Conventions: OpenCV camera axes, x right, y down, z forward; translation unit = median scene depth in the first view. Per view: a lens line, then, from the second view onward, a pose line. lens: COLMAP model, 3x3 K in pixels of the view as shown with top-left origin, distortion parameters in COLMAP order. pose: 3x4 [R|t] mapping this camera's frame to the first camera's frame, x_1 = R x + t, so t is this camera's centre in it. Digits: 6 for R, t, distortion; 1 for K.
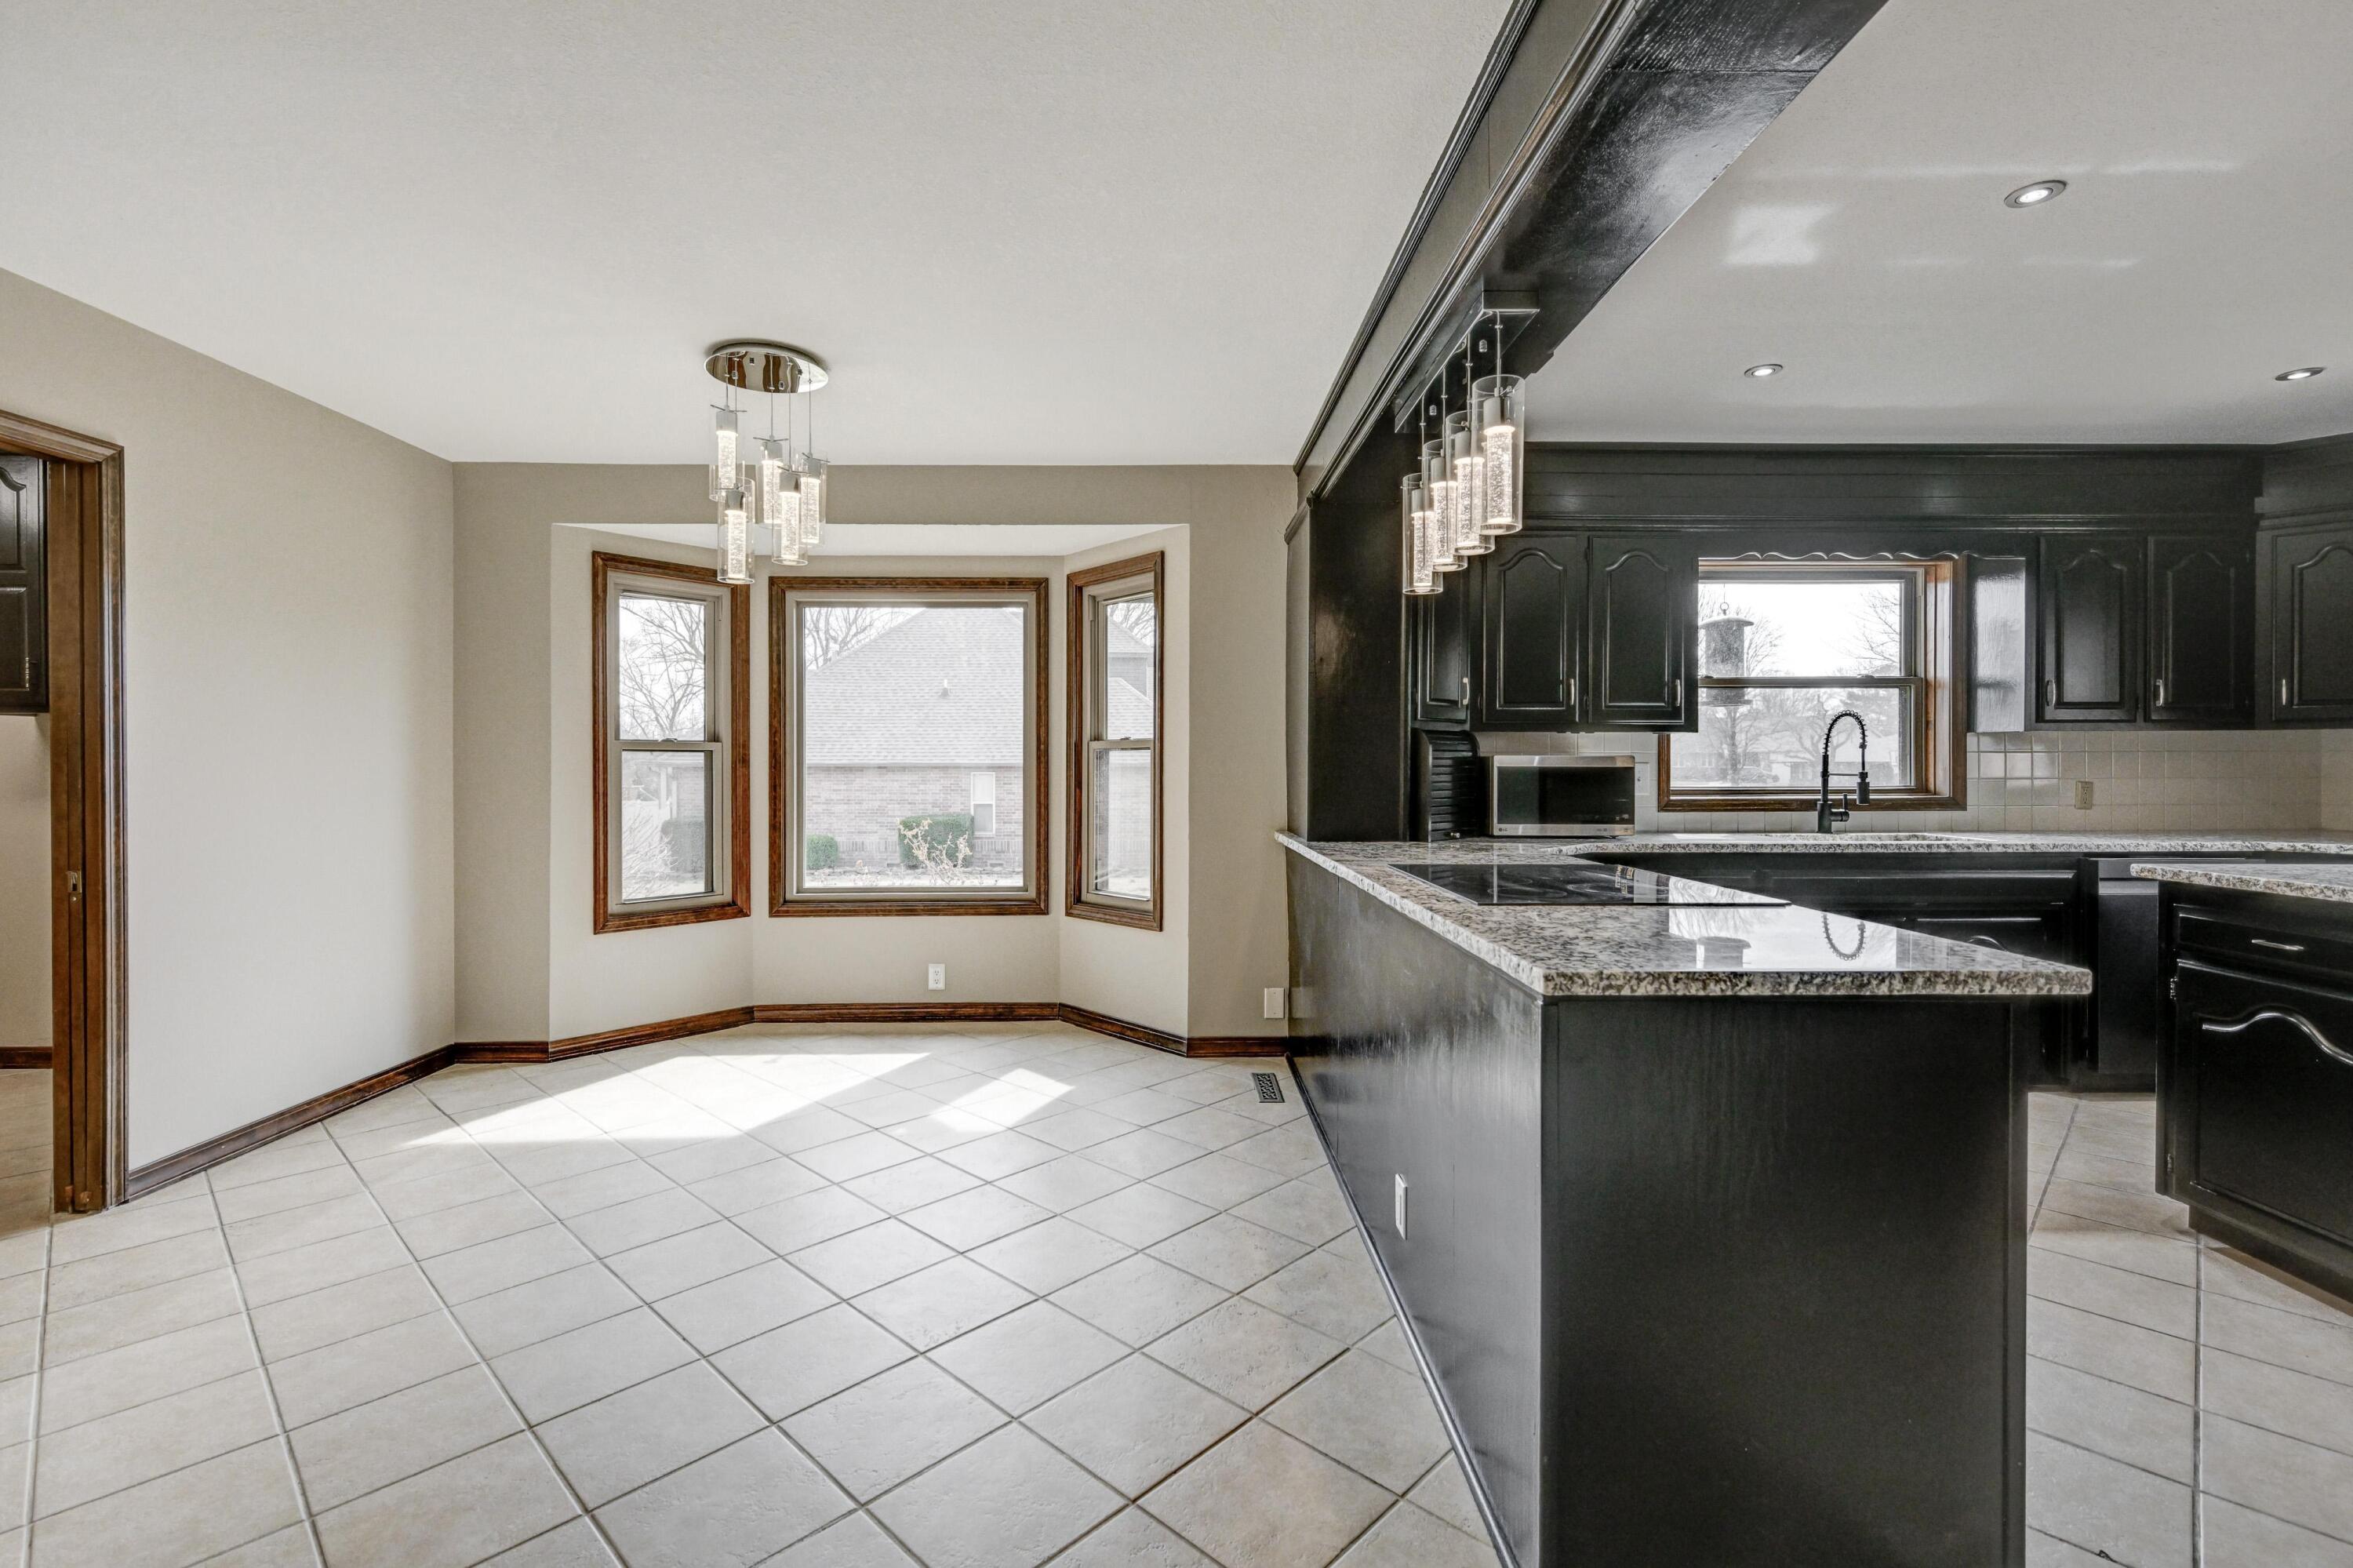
lens RADIAL K [[1052.4, 0, 1193.8], [0, 1052.4, 773.5], [0, 0, 1]] dist [-0.000864, 0.000947]
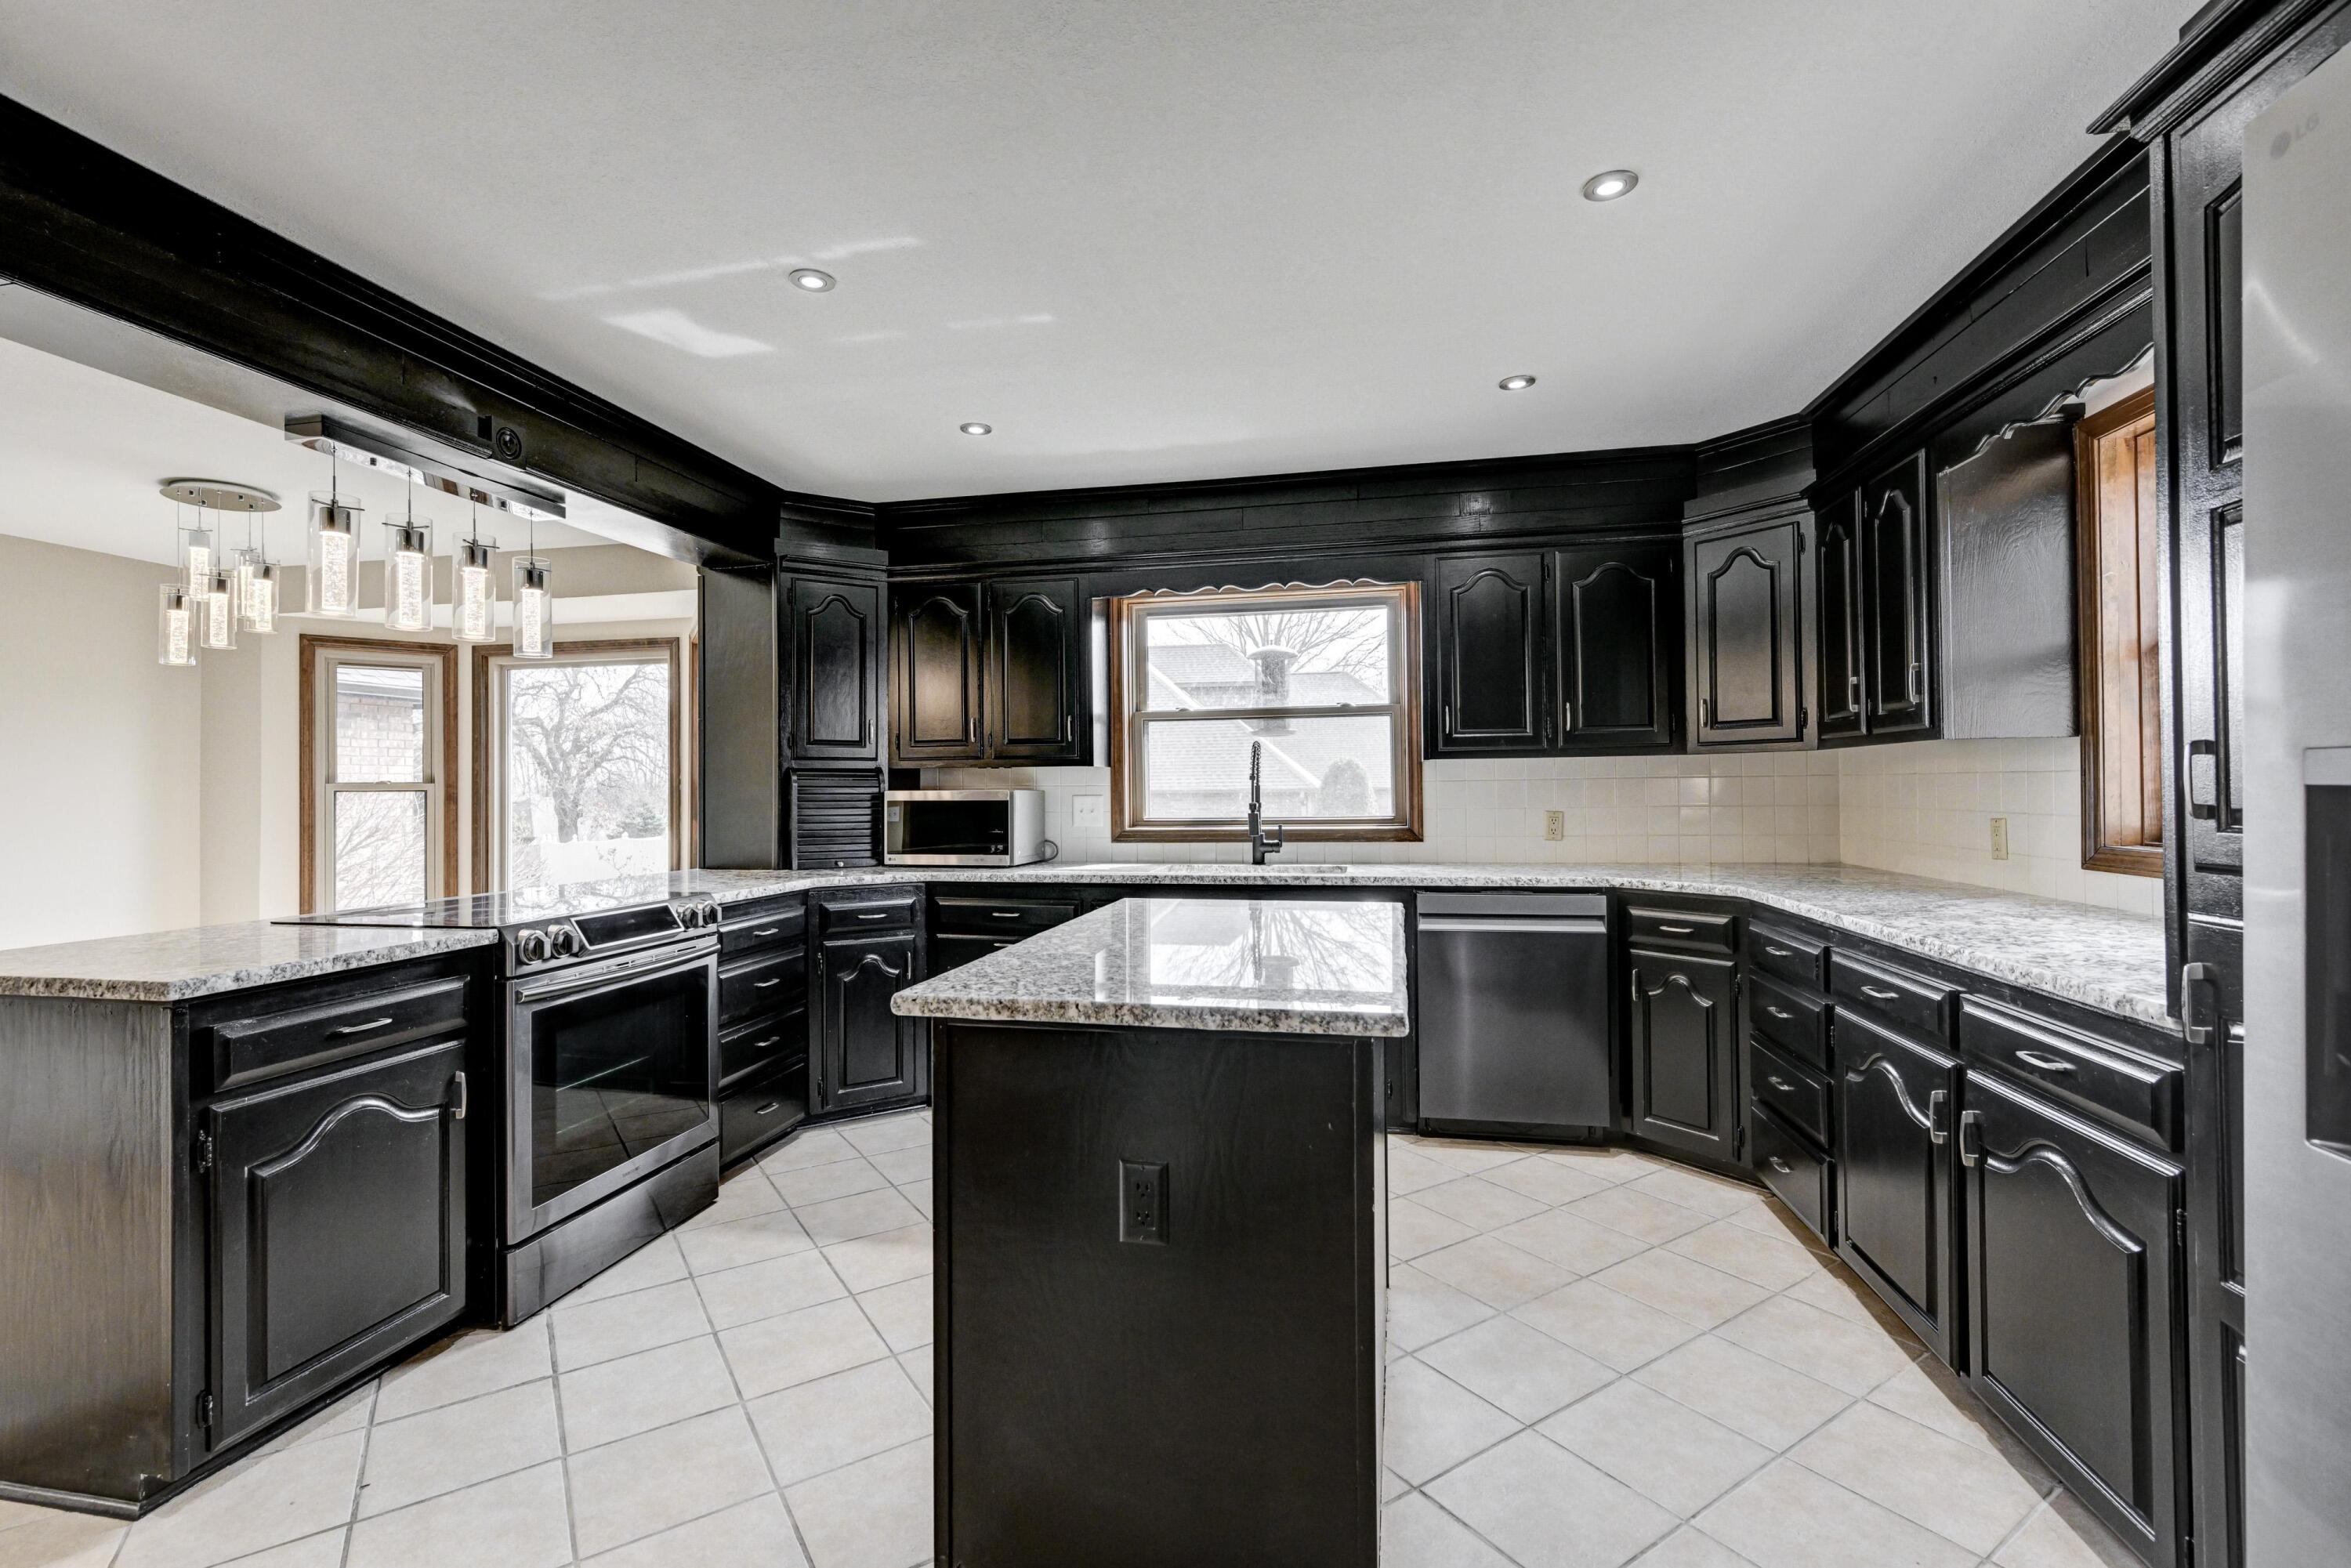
lens RADIAL K [[1051.4, 0, 1204.9], [0, 1051.4, 779.4], [0, 0, 1]] dist [-0.000864, 0.000947]
pose [[0.975146, -0.011529, -0.221264, 0.800623], [0.007960, 0.999824, -0.017014, -0.007709], [0.221421, 0.014830, 0.975066, 0.017516]]
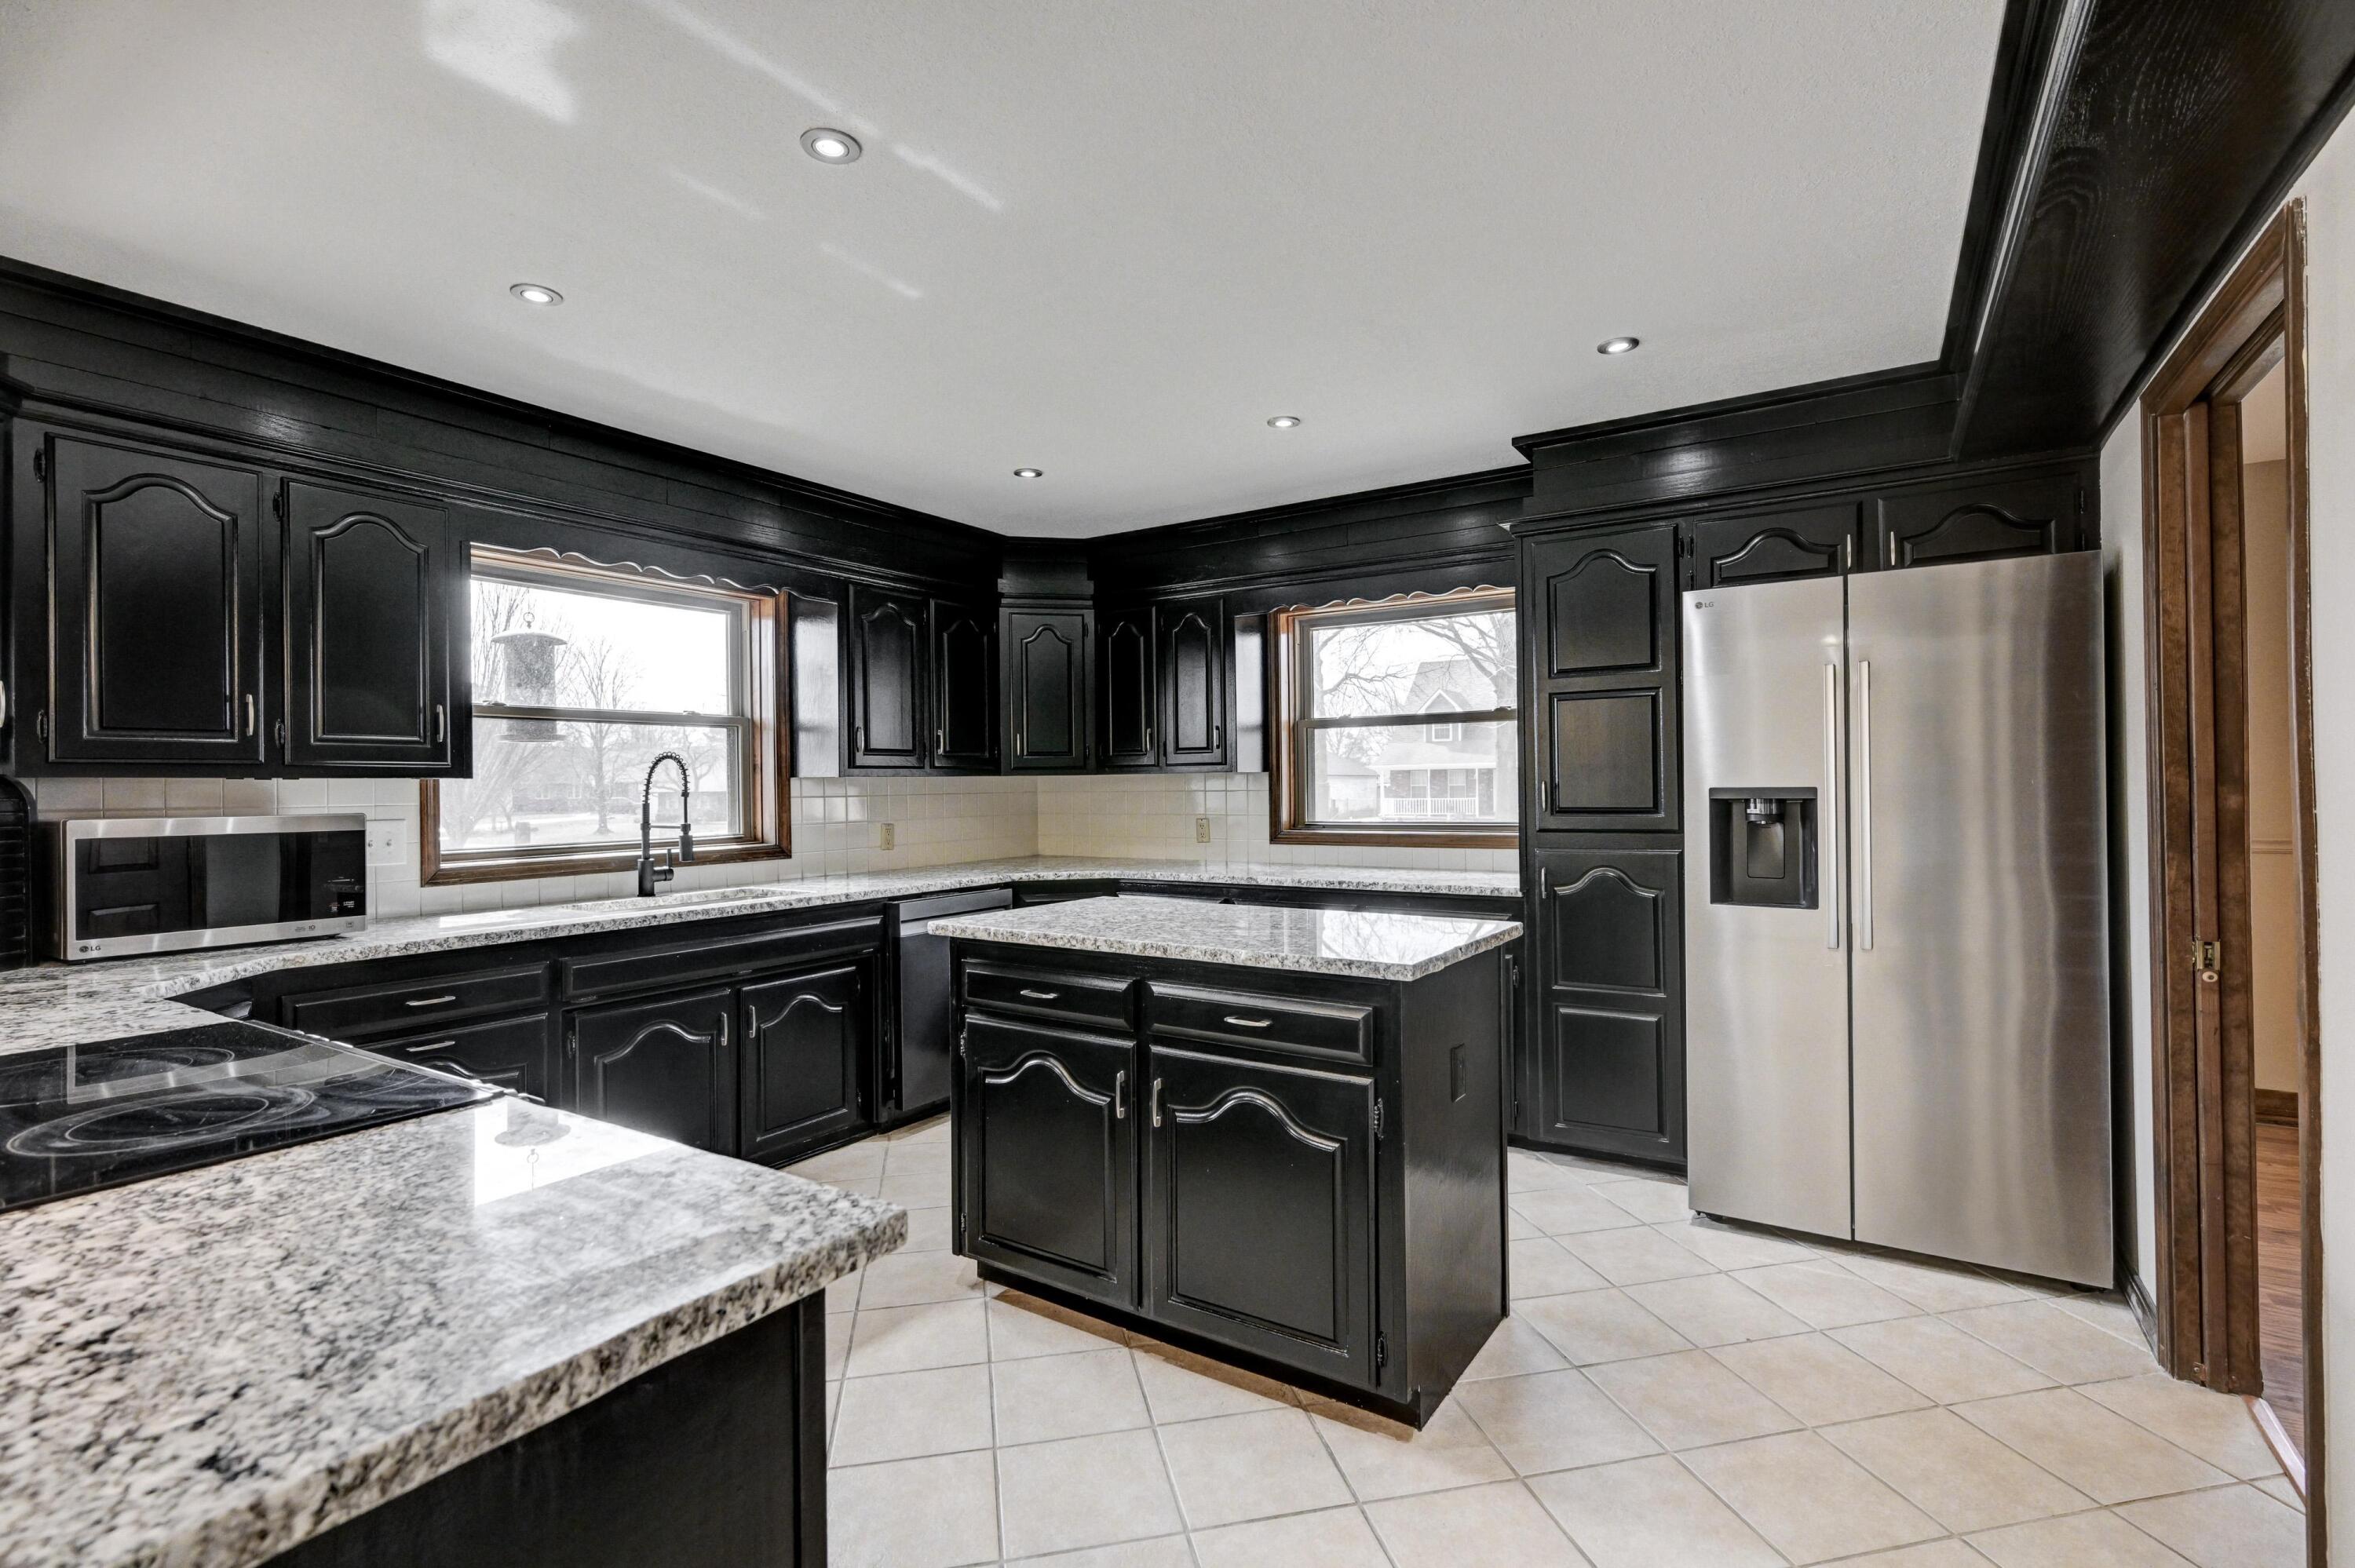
lens RADIAL K [[1053.1, 0, 1174.0], [0, 1053.1, 777.1], [0, 0, 1]] dist [-0.000864, 0.000947]
pose [[0.565530, 0.000177, 0.824728, 0.146193], [0.020084, 0.999700, -0.013987, -0.019297], [-0.824483, 0.024474, 0.565357, 0.174359]]
